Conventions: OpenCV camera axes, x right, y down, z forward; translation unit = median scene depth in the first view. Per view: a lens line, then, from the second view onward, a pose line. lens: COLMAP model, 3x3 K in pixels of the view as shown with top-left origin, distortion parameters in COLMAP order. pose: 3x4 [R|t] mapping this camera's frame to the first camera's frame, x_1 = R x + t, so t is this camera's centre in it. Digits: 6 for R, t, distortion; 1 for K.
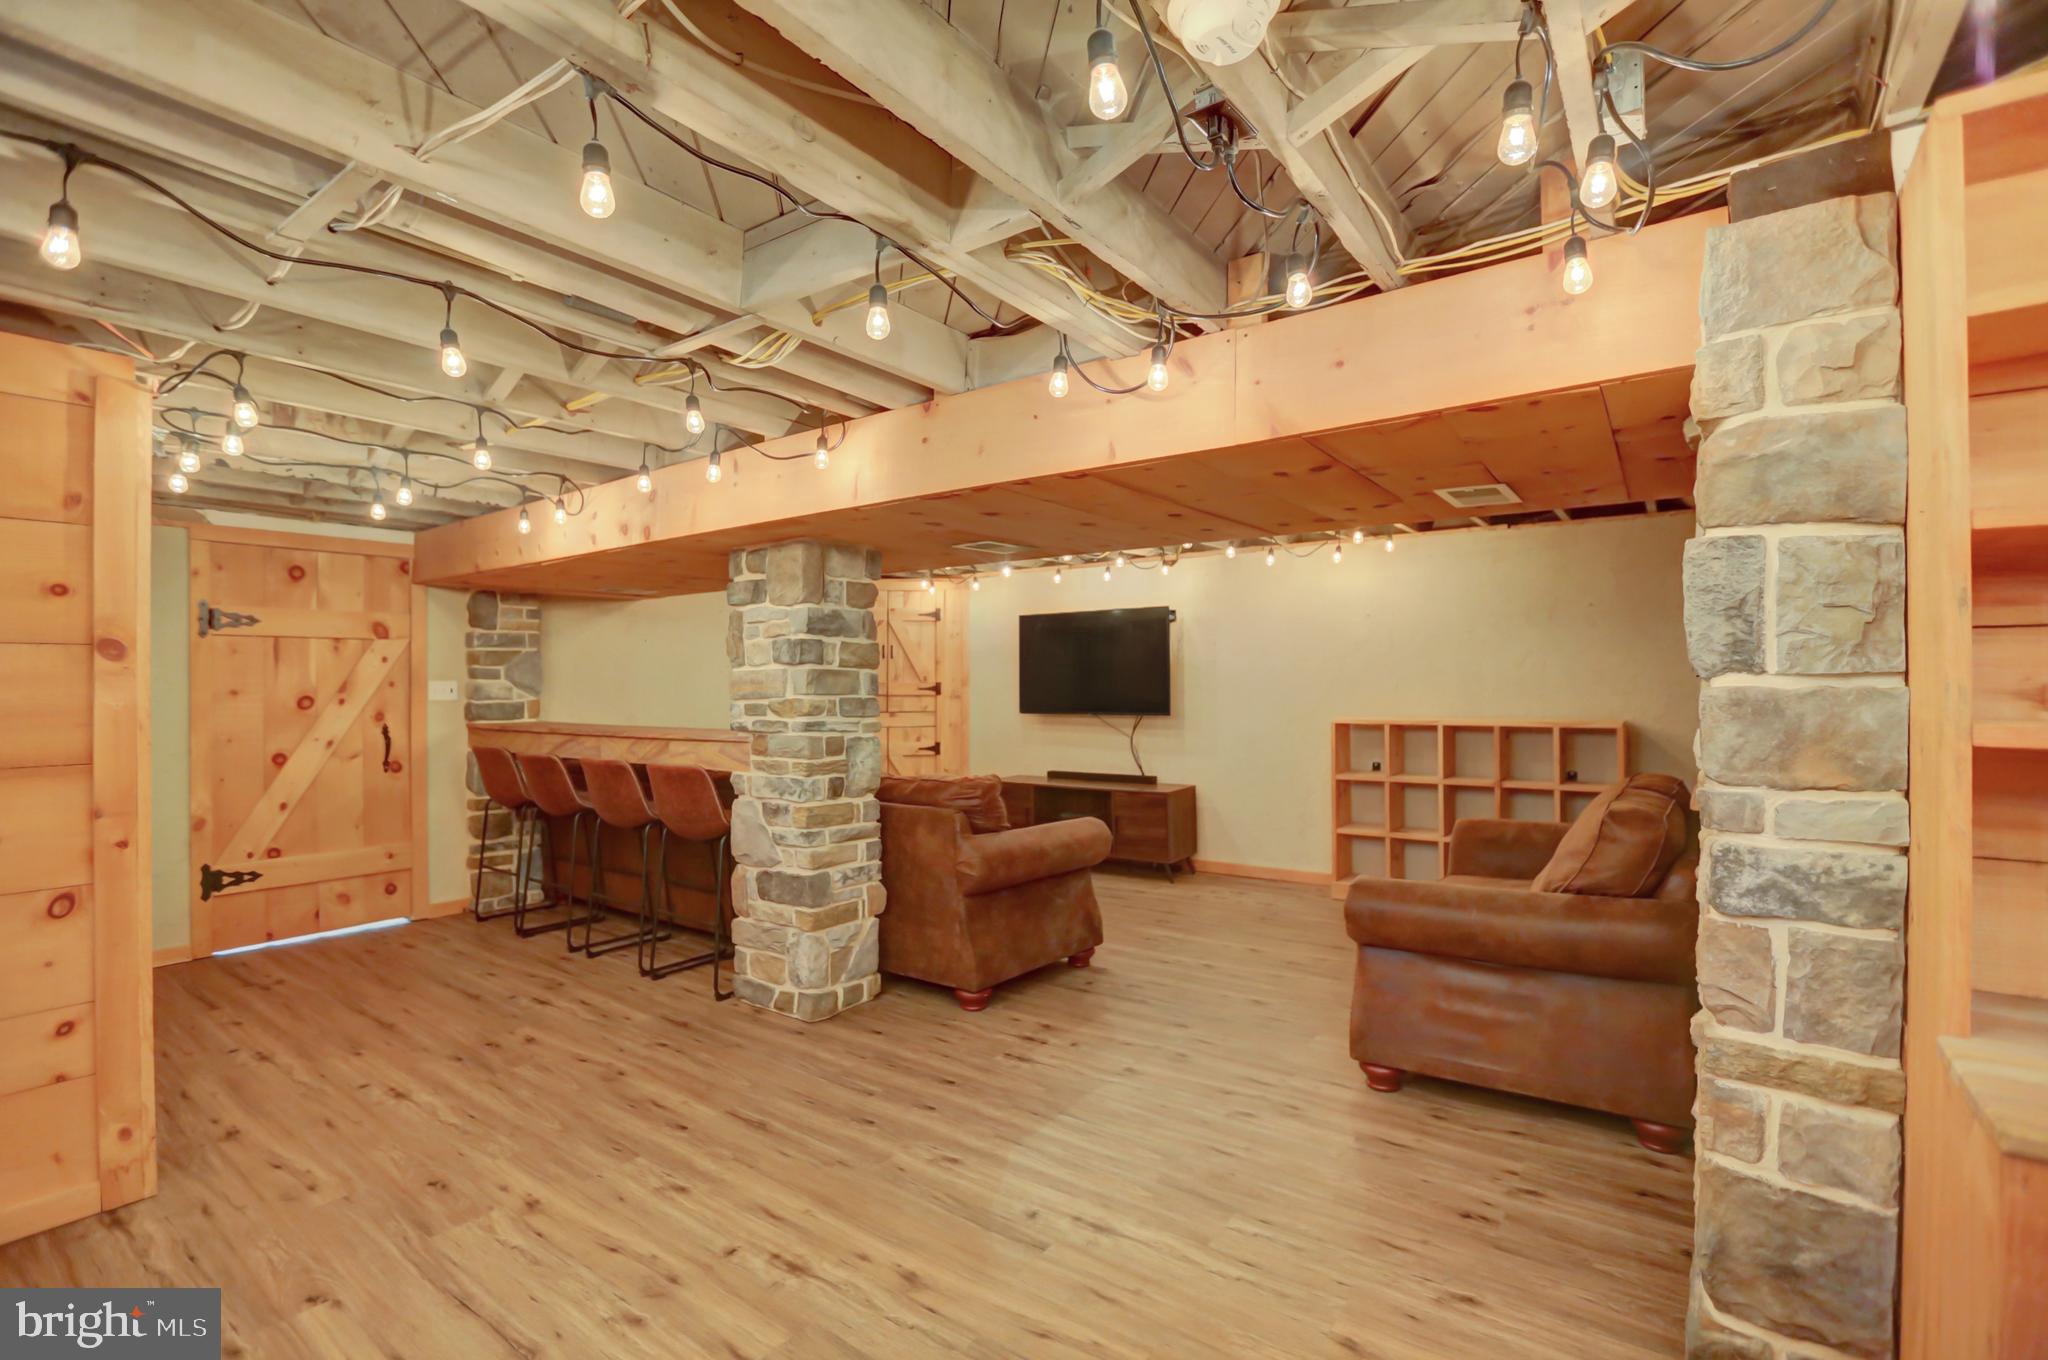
lens RADIAL K [[943.4, 0, 1000.4], [0, 943.4, 684.4], [0, 0, 1]] dist [-0.052082, 0.019930]
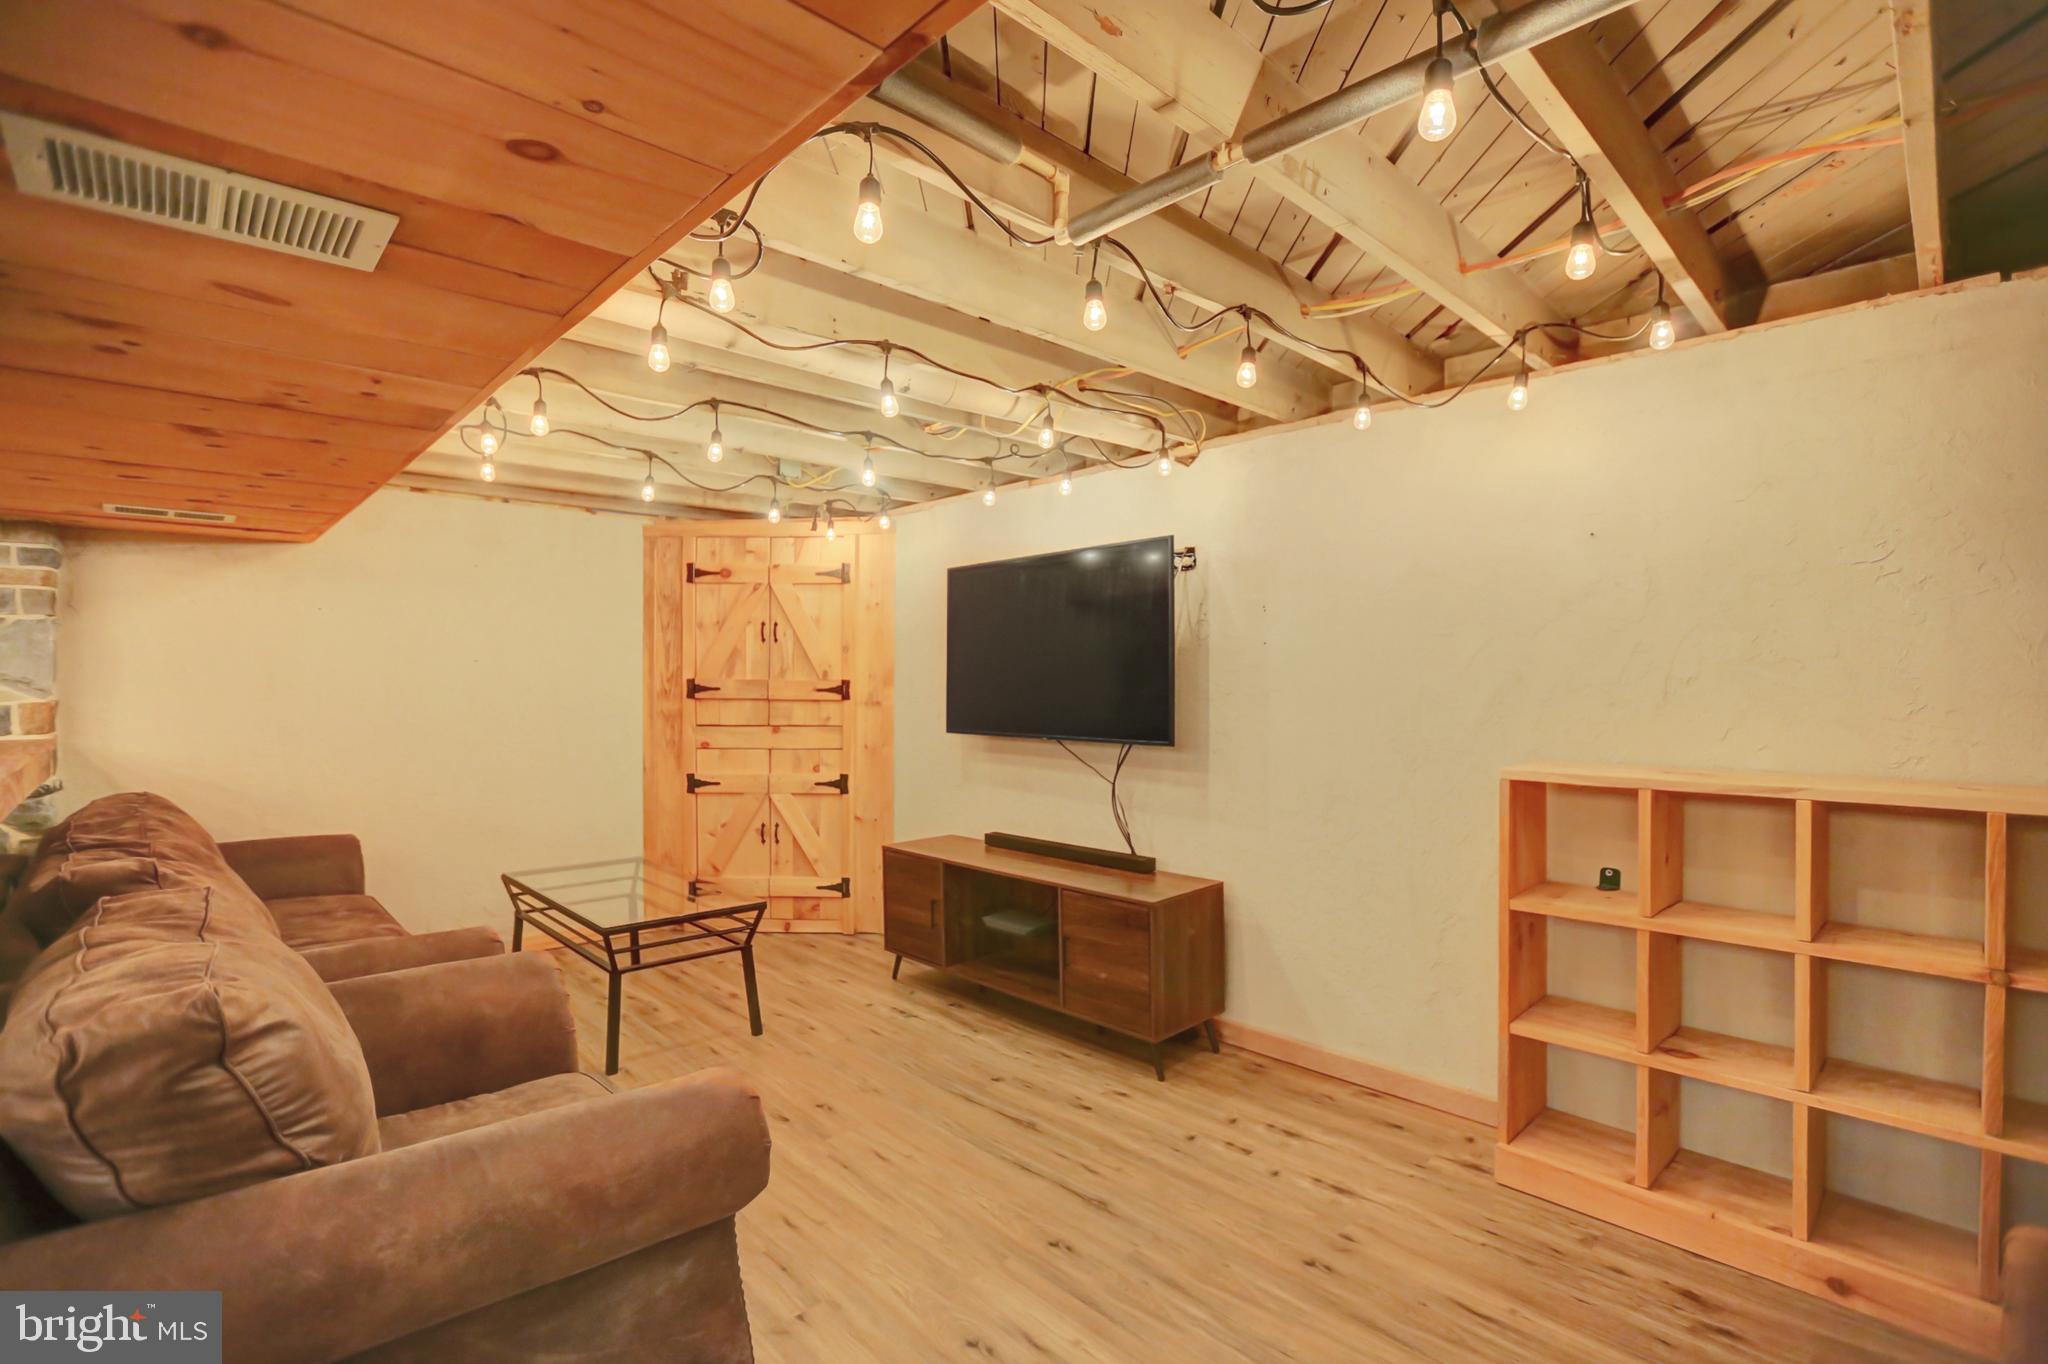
lens RADIAL K [[943.4, 0, 1000.4], [0, 943.4, 686.4], [0, 0, 1]] dist [-0.052082, 0.019930]
pose [[0.986408, 0.009182, -0.164060, 0.197858], [-0.009025, 0.999958, 0.001702, -0.000071], [0.164069, -0.000199, 0.986449, 0.544450]]
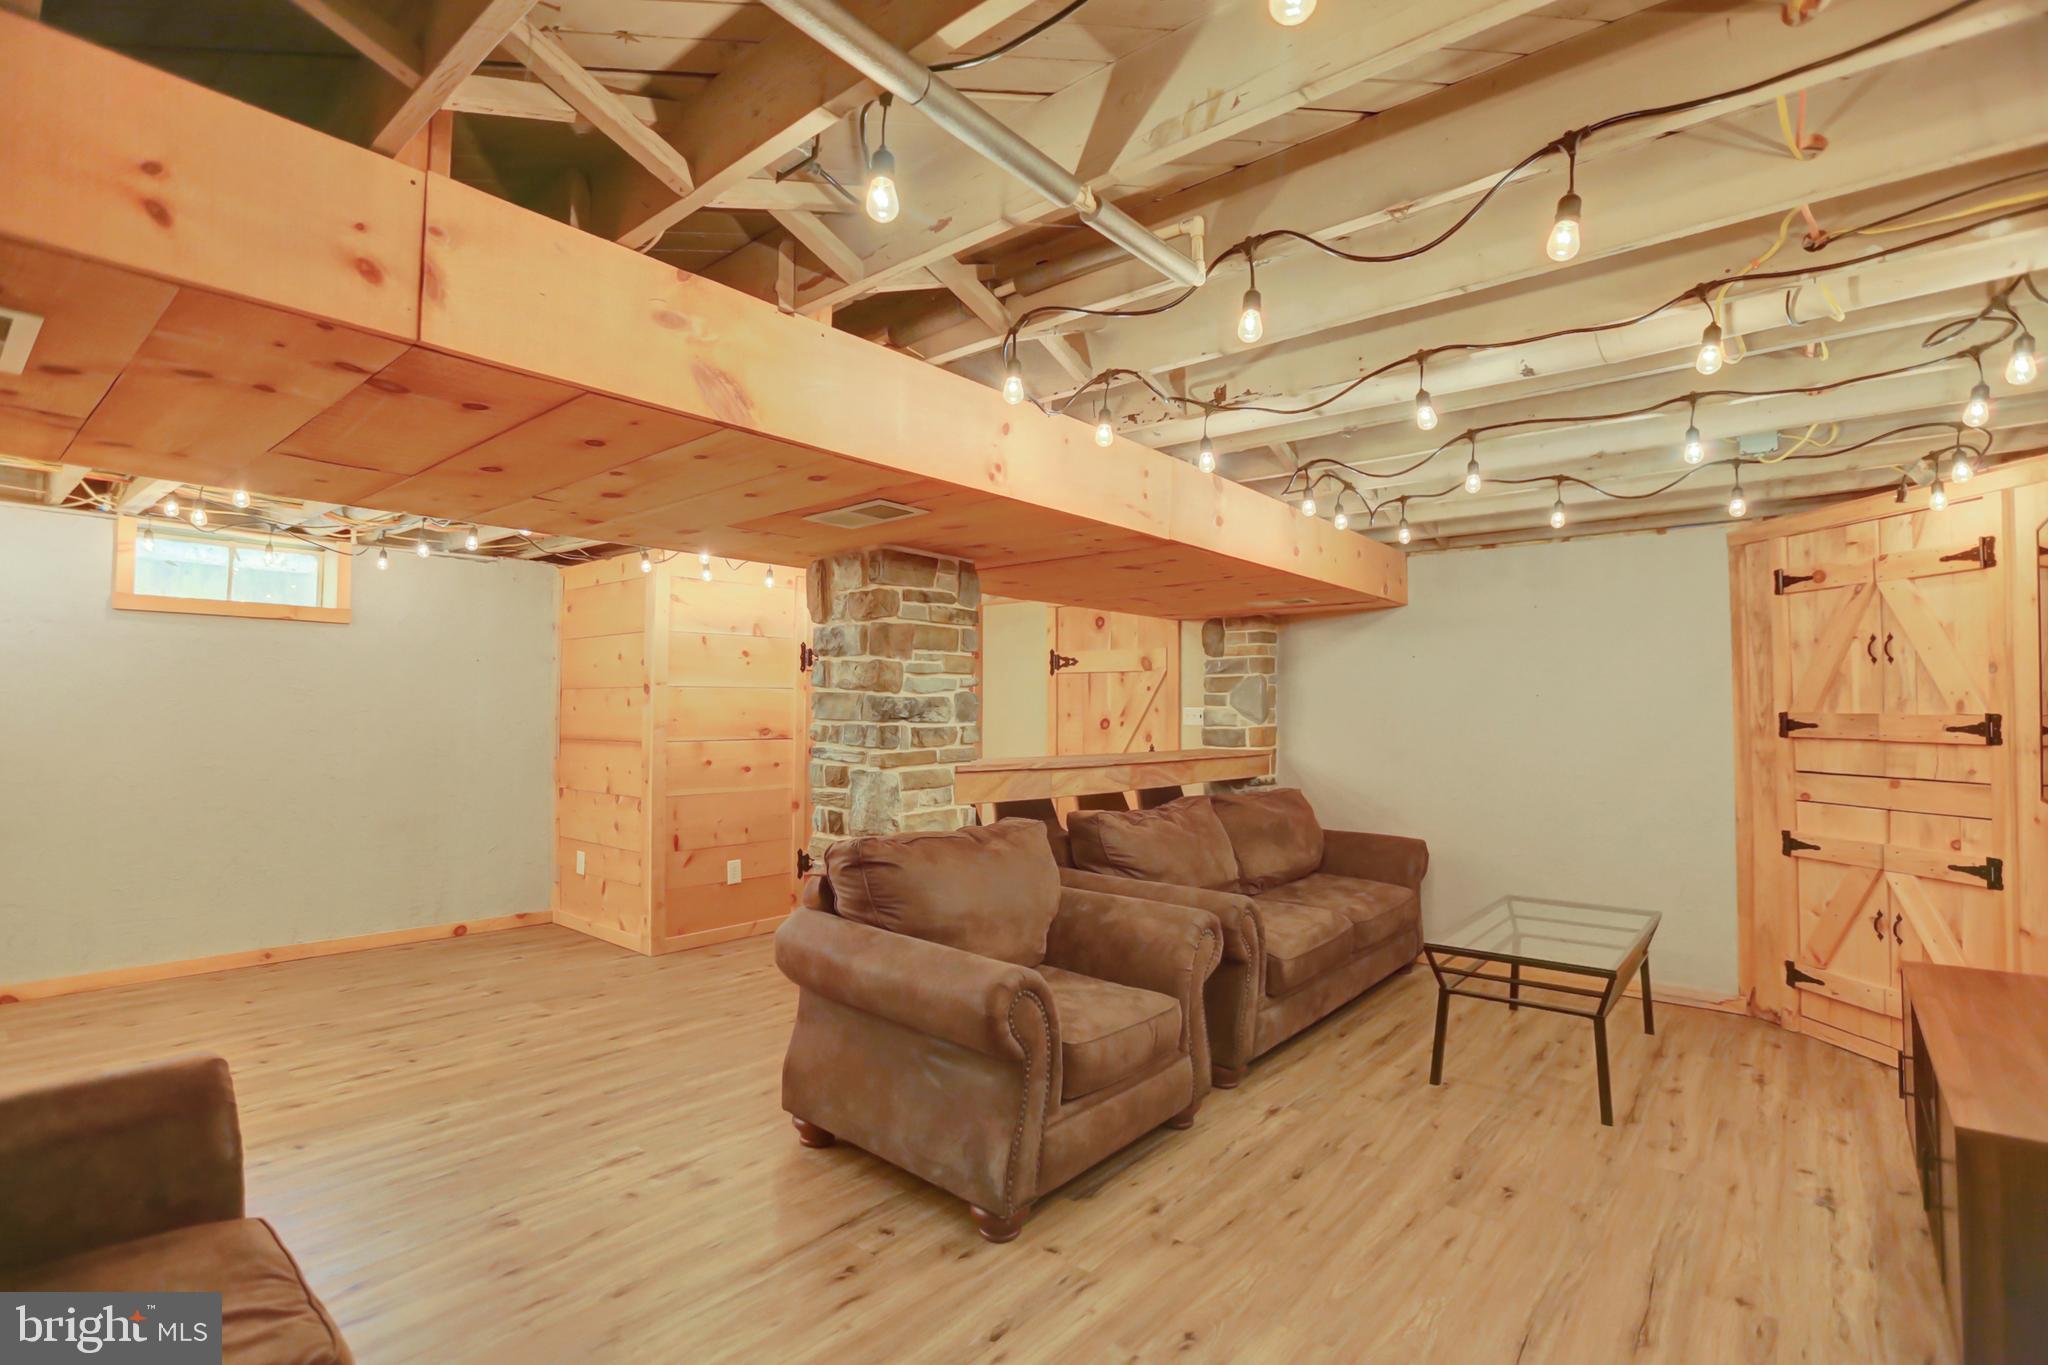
lens RADIAL K [[943.4, 0, 1000.4], [0, 943.4, 686.9], [0, 0, 1]] dist [-0.052082, 0.019930]
pose [[-0.042527, -0.020932, -0.998876, 0.492464], [-0.009823, 0.999741, -0.020532, -0.002512], [0.999047, 0.008939, -0.042722, 0.808570]]
